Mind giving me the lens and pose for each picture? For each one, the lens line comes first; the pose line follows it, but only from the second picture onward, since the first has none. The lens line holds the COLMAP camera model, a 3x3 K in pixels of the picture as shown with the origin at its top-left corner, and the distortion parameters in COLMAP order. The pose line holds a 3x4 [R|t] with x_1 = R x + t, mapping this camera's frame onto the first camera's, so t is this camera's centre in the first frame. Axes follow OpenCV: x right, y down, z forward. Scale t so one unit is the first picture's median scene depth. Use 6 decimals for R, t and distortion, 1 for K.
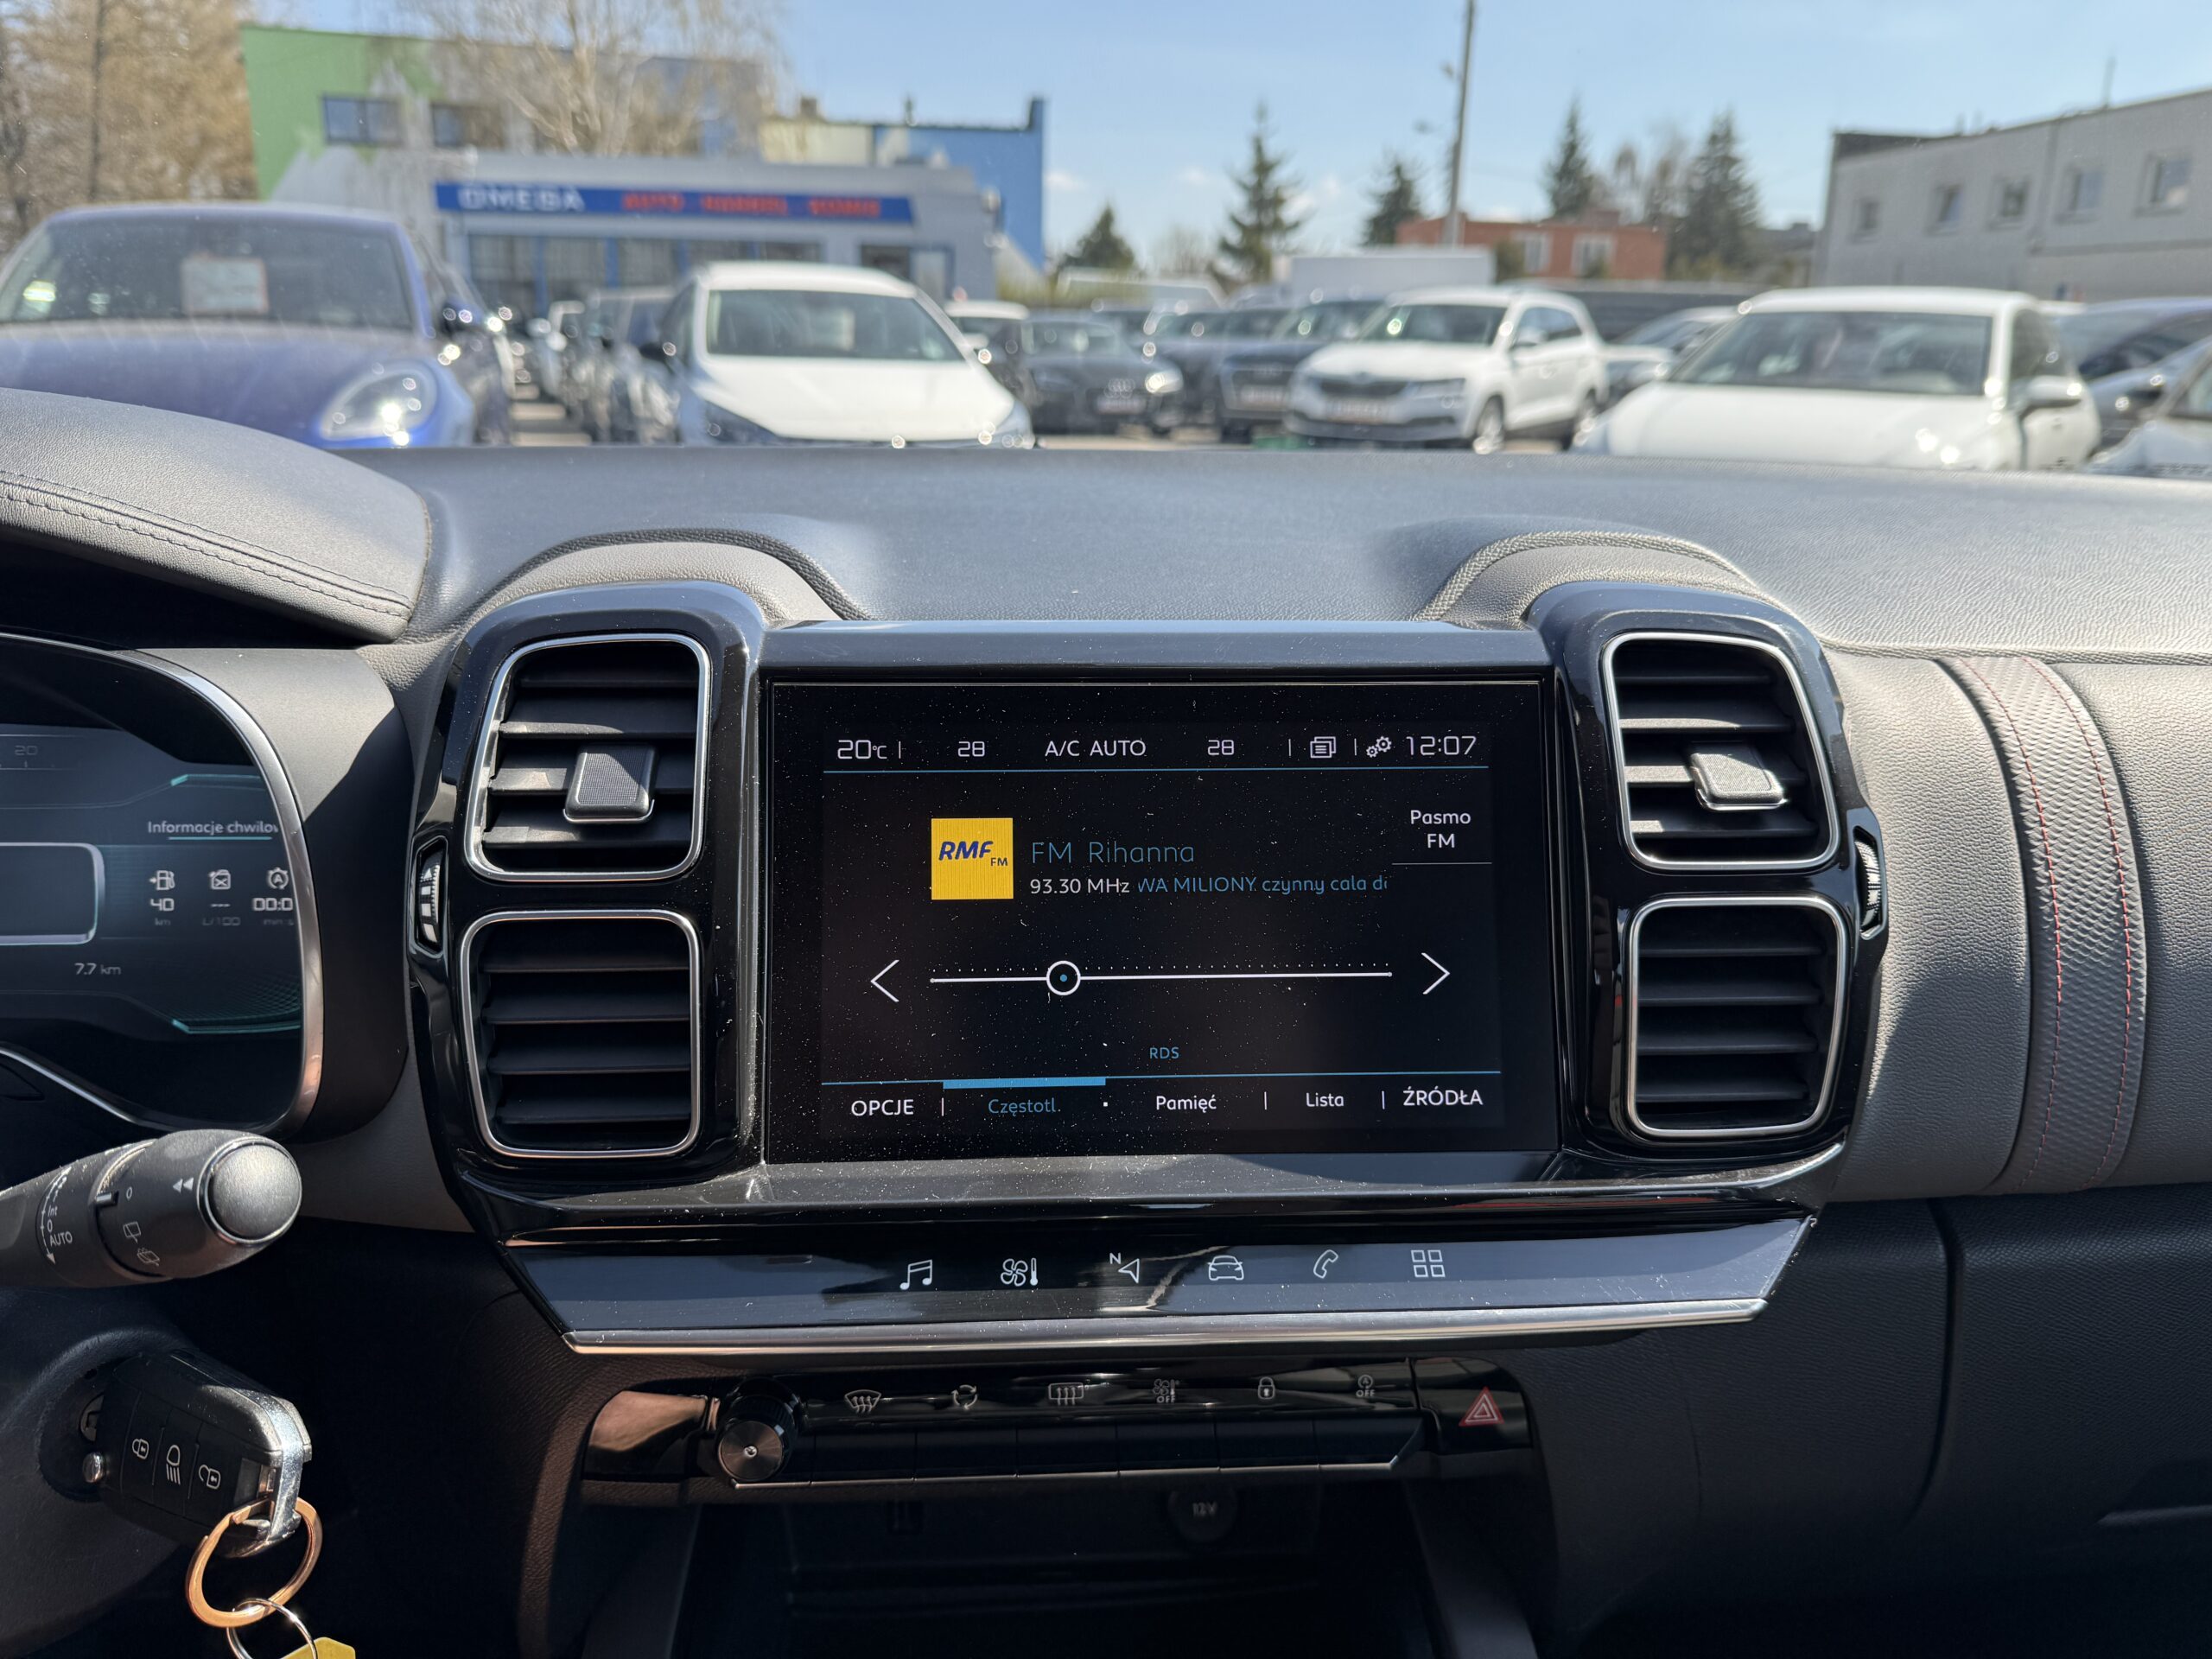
lens RADIAL K [[1575.7, 0, 1103.3], [0, 1575.7, 830.6], [0, 0, 1]] dist [0.005459, -0.026182]
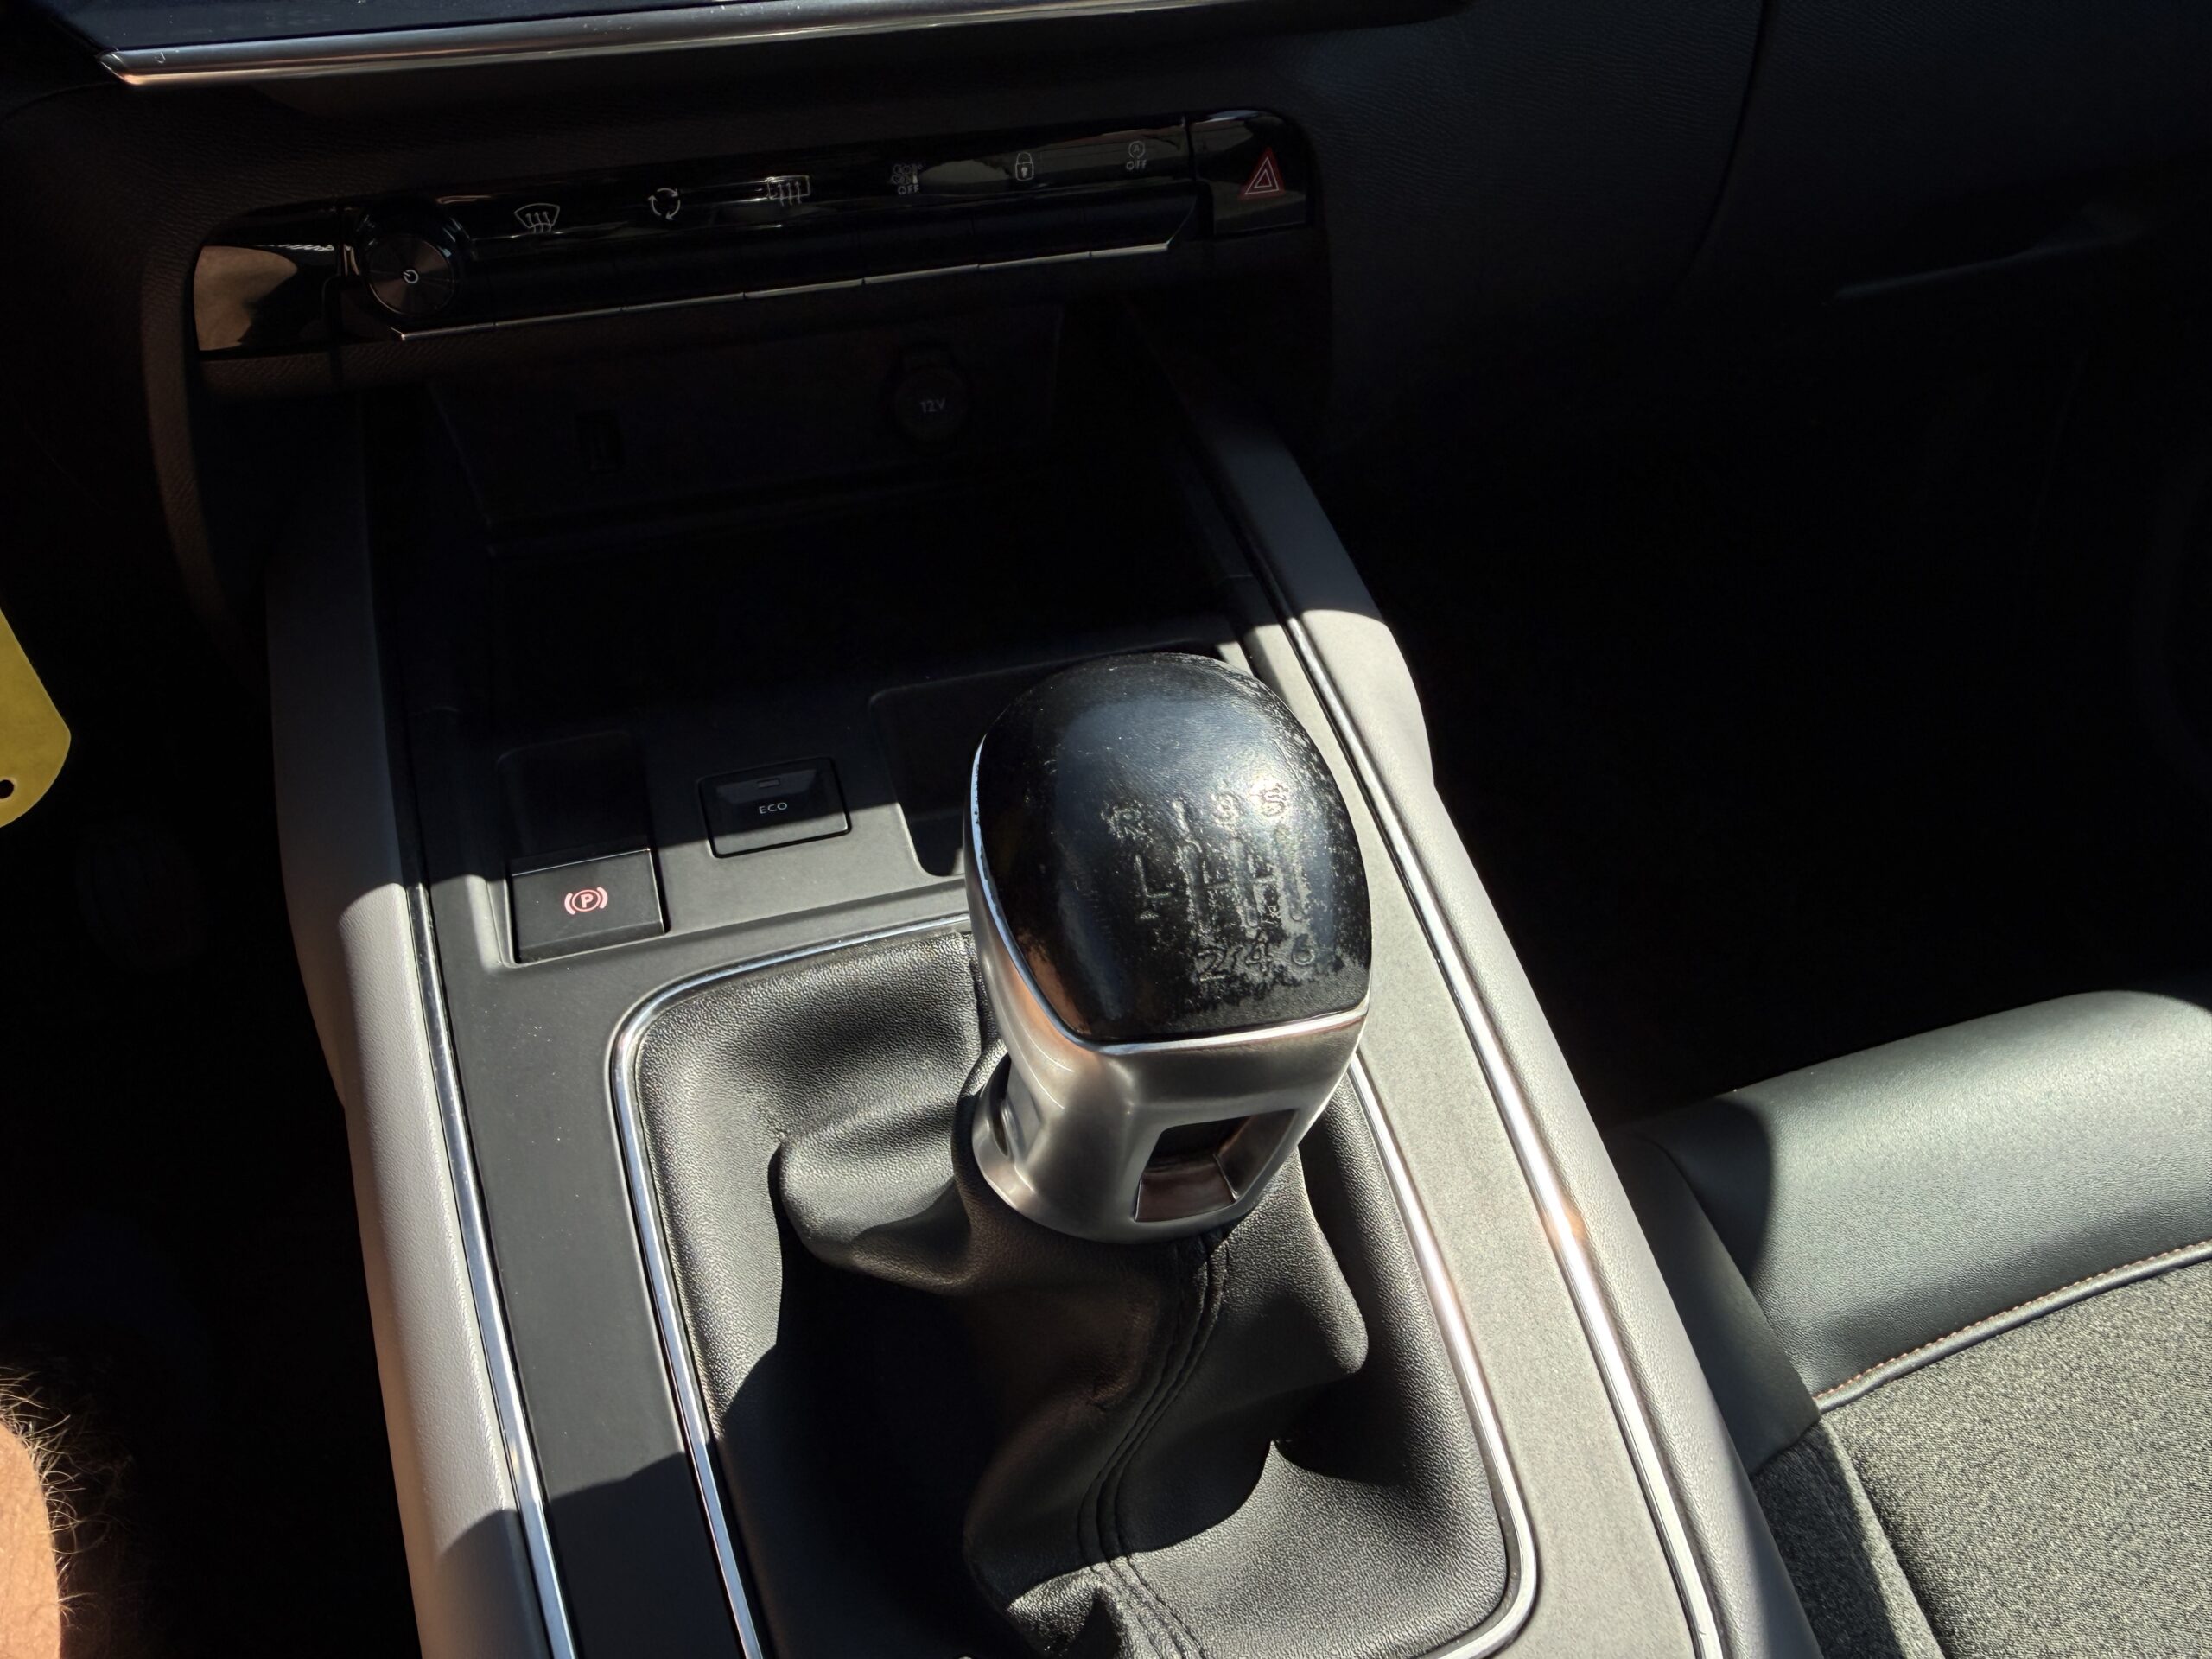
lens RADIAL K [[1579.4, 0, 1033.8], [0, 1579.4, 832.2], [0, 0, 1]] dist [0.001095, -0.000233]
pose [[0.975441, -0.153307, 0.158151, -0.084125], [0.052798, 0.859827, 0.507849, 0.243161], [-0.213839, -0.487026, 0.846805, 0.114853]]
